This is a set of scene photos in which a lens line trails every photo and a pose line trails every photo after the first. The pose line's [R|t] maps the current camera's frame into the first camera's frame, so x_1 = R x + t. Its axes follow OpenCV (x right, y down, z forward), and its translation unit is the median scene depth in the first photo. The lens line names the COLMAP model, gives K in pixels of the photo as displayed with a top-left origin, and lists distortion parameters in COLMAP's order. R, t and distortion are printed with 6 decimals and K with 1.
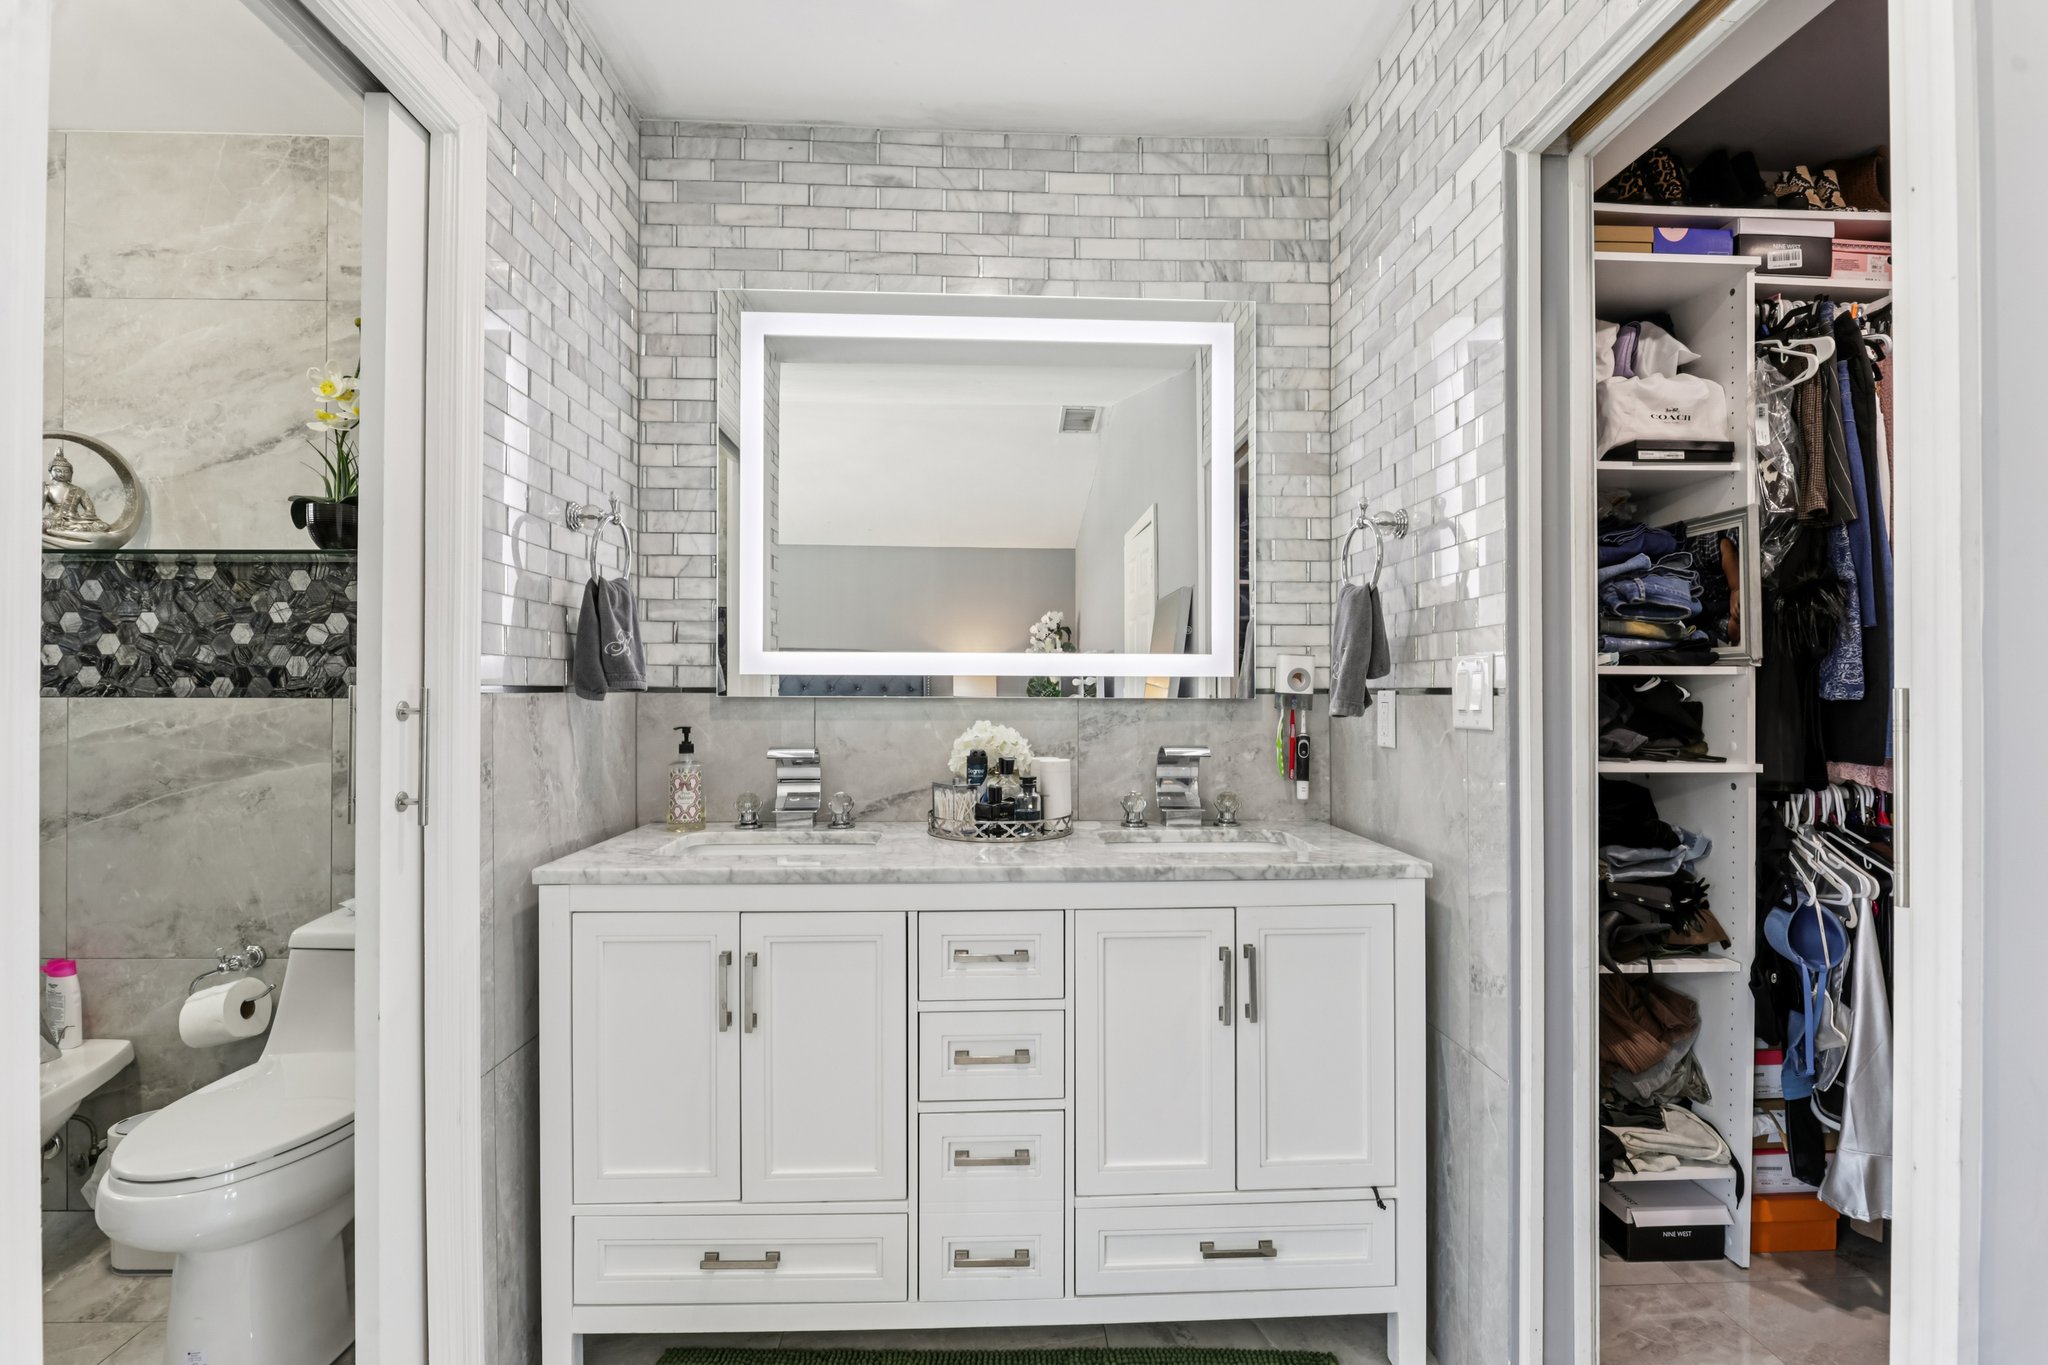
lens RADIAL K [[928.2, 0, 1021.7], [0, 928.2, 689.1], [0, 0, 1]] dist [-0.009775, -0.001128]
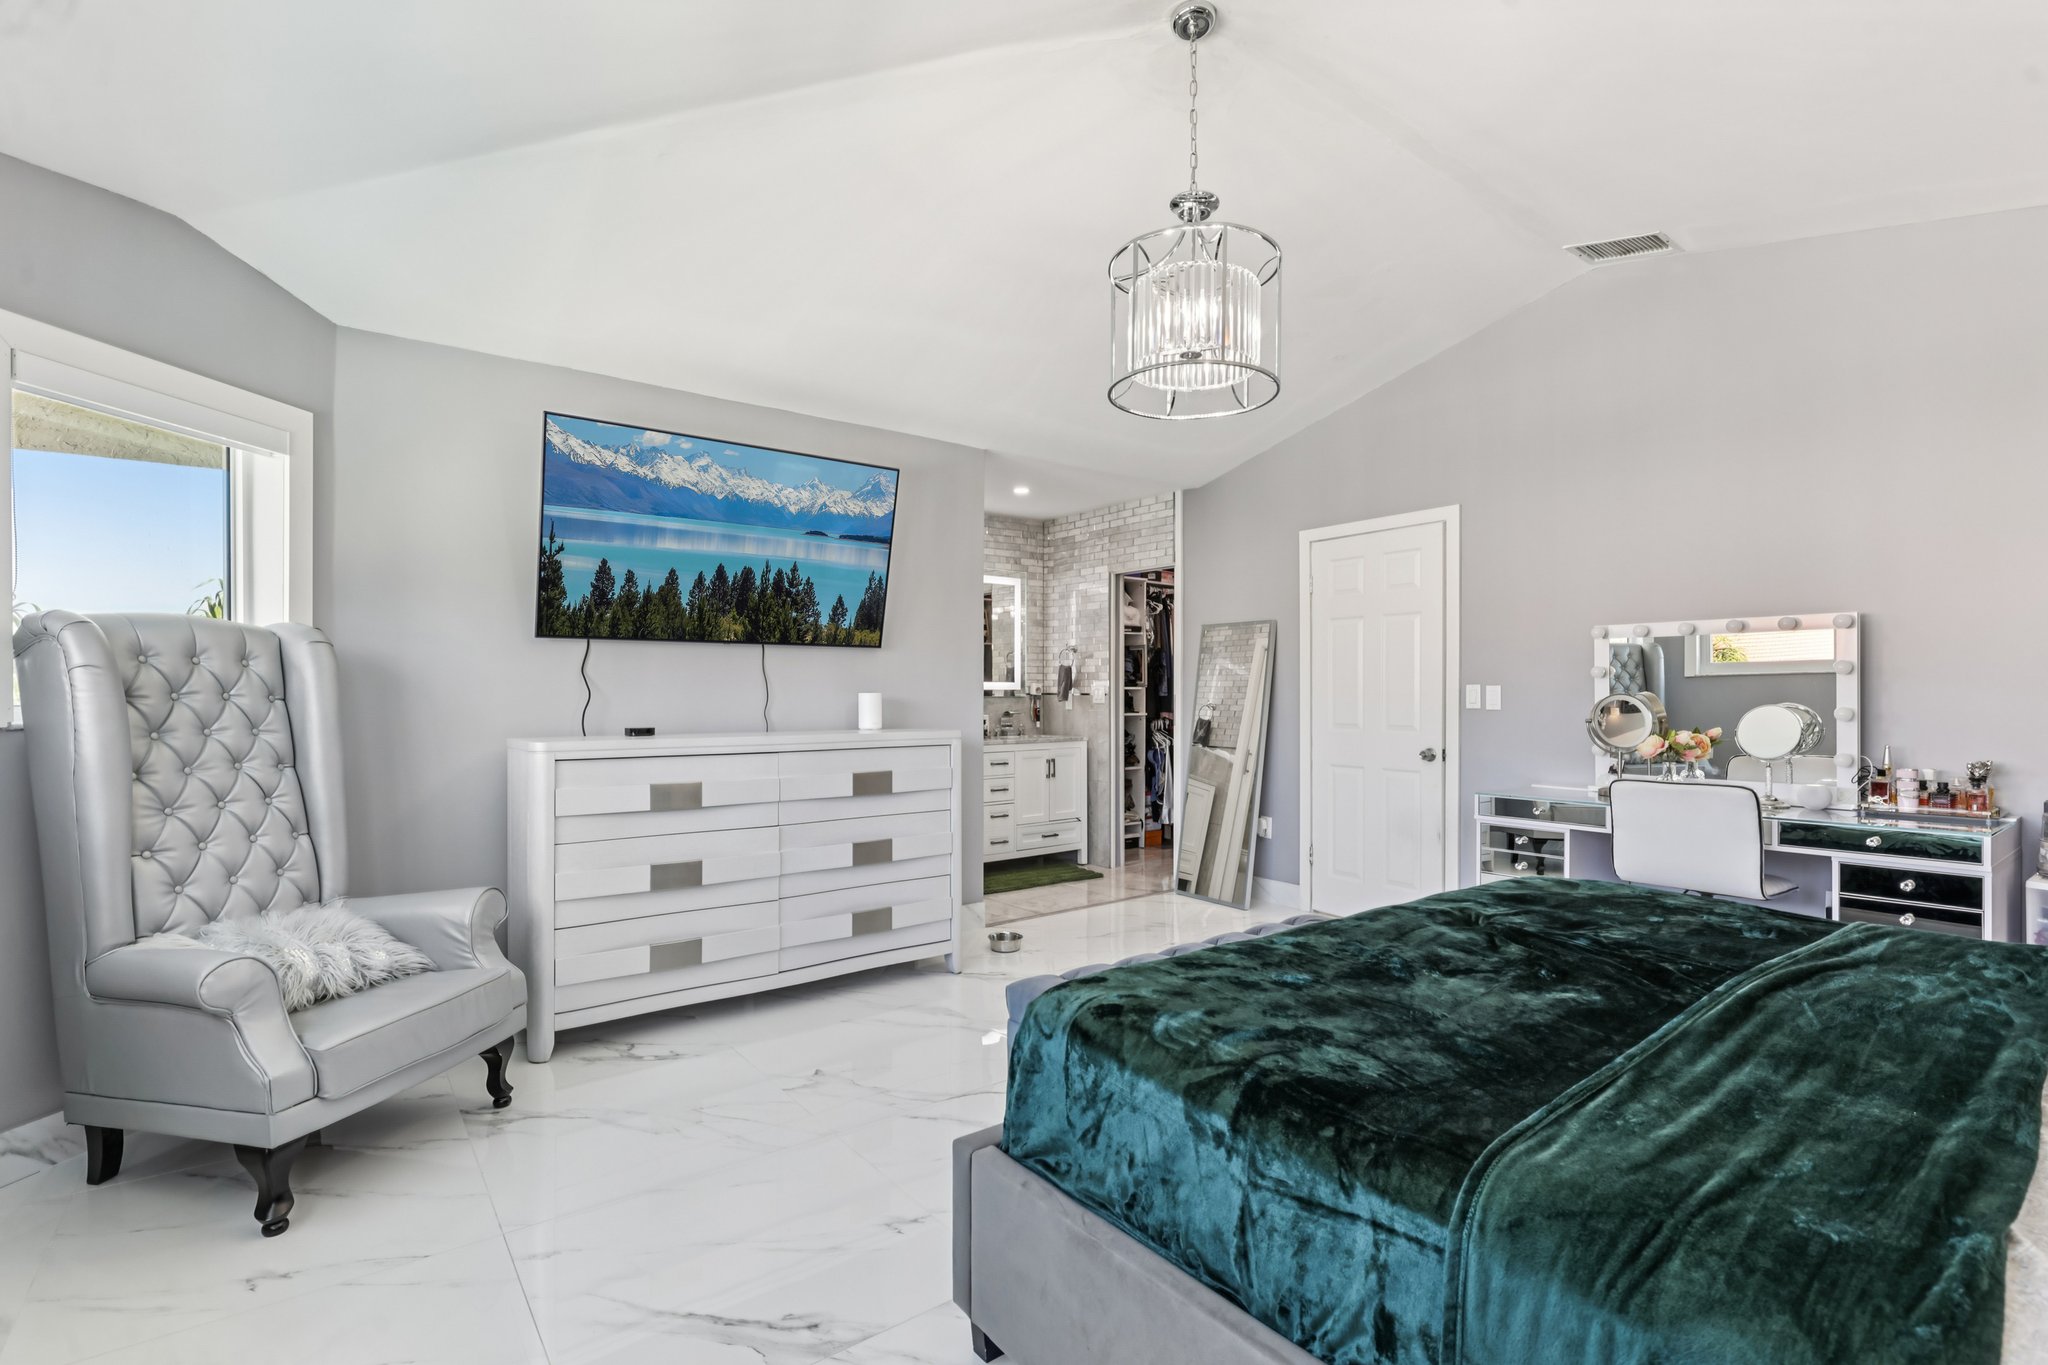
lens RADIAL K [[938.8, 0, 1024.0], [0, 938.8, 682.5], [0, 0, 1]] dist [-0.000058, 0.000098]
pose [[0.825237, 0.003905, 0.564773, -1.961908], [-0.003467, 0.999992, -0.001848, -0.038722], [-0.564776, -0.000434, 0.825244, -2.076712]]
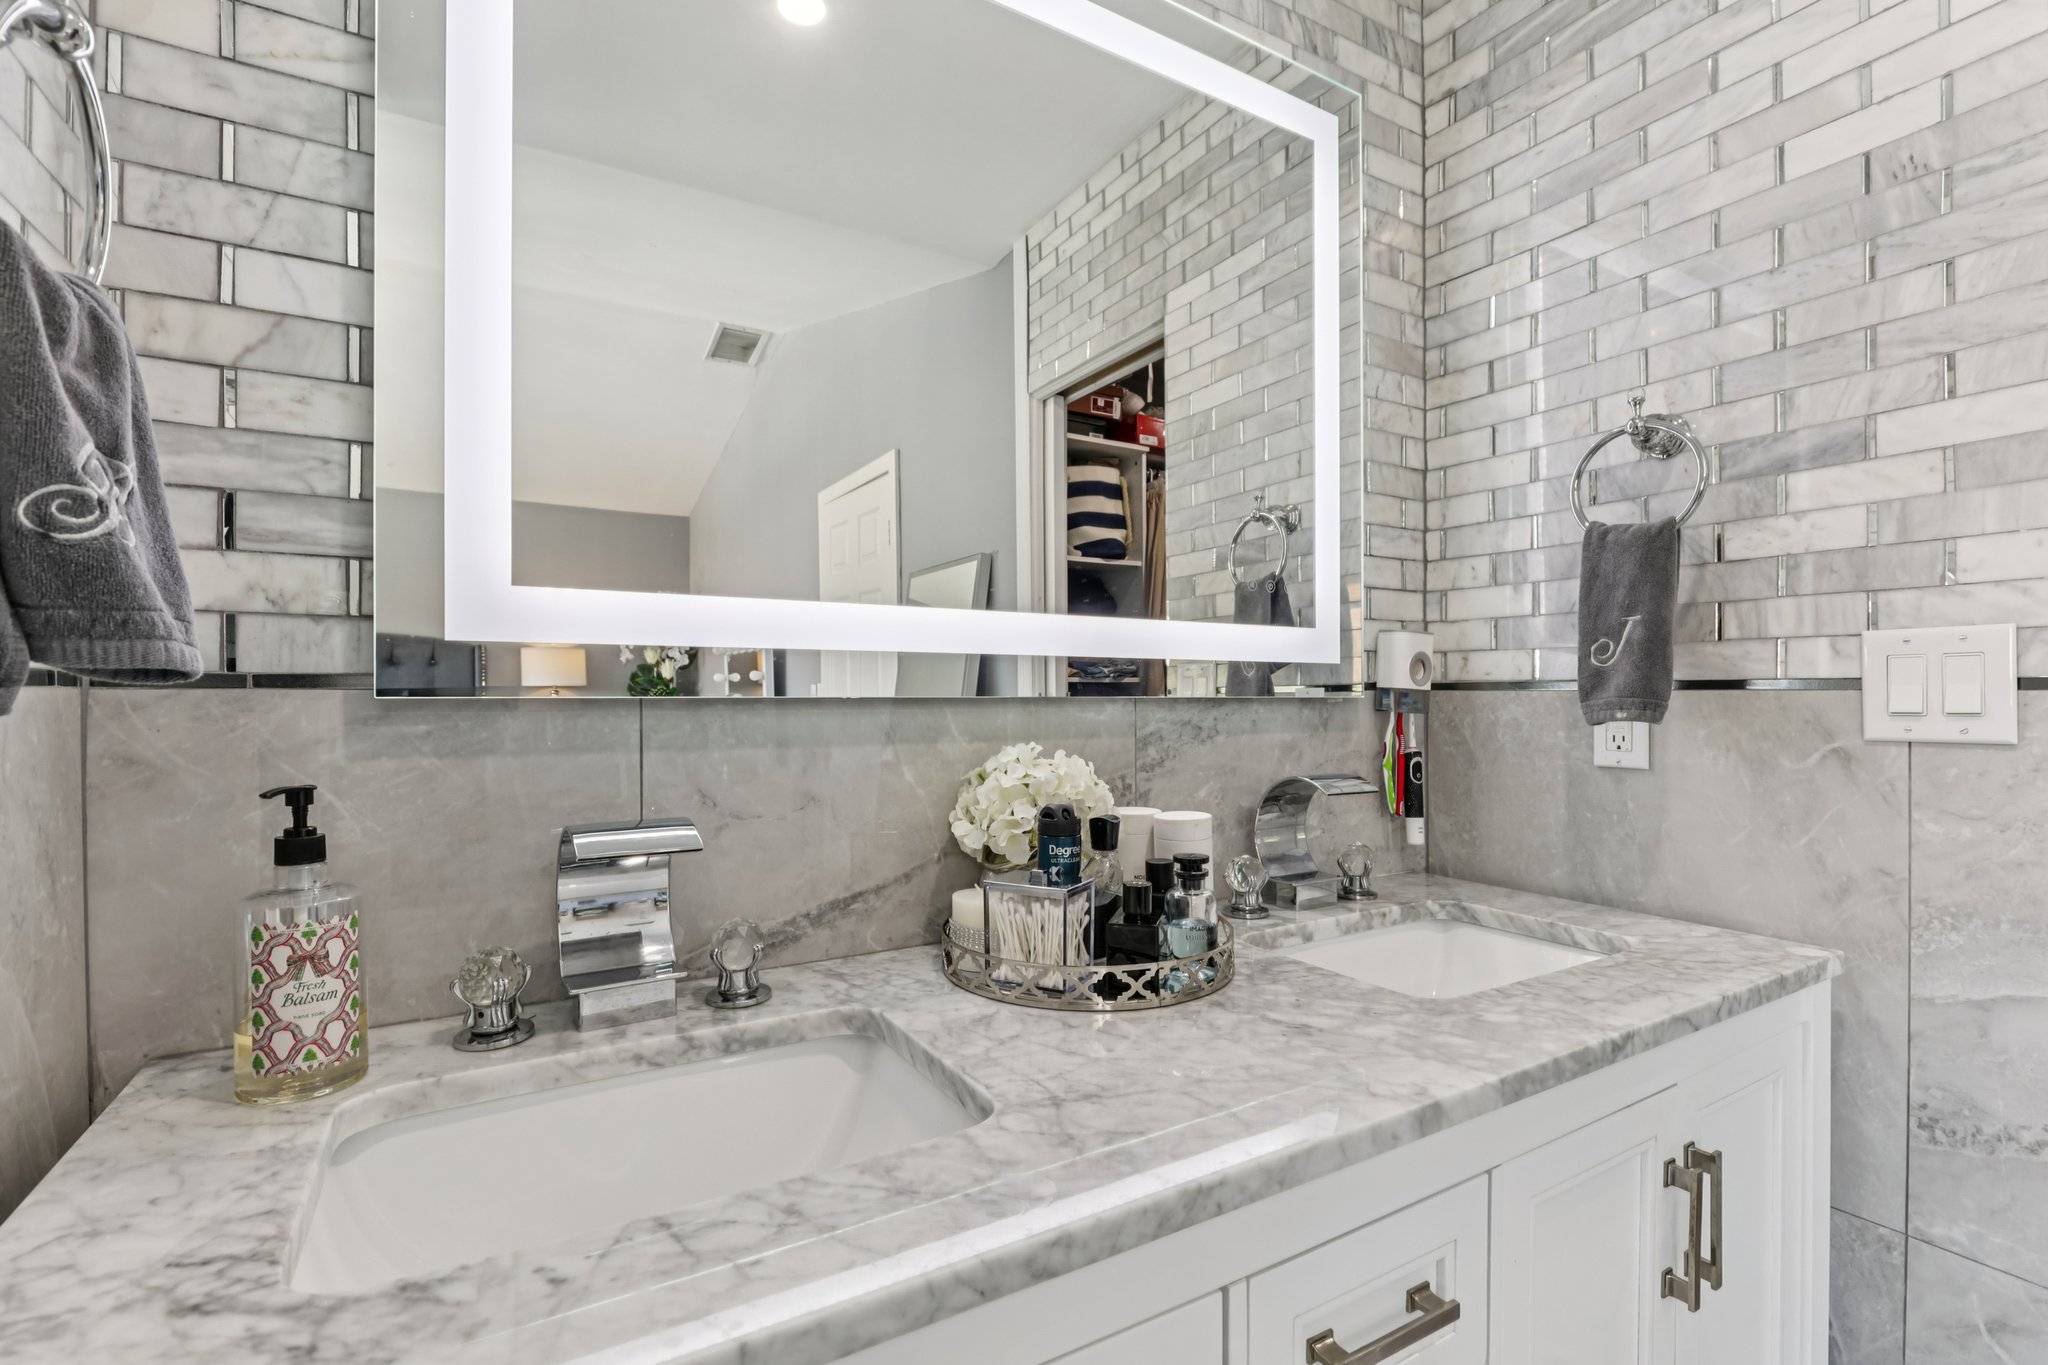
lens RADIAL K [[919.3, 0, 1027.7], [0, 919.3, 697.2], [0, 0, 1]] dist [-0.013766, 0.000090]
pose [[0.878143, -0.004657, 0.478376, -0.331314], [-0.000677, 0.999940, 0.010976, 0.004072], [-0.478398, -0.009962, 0.878086, 0.664817]]
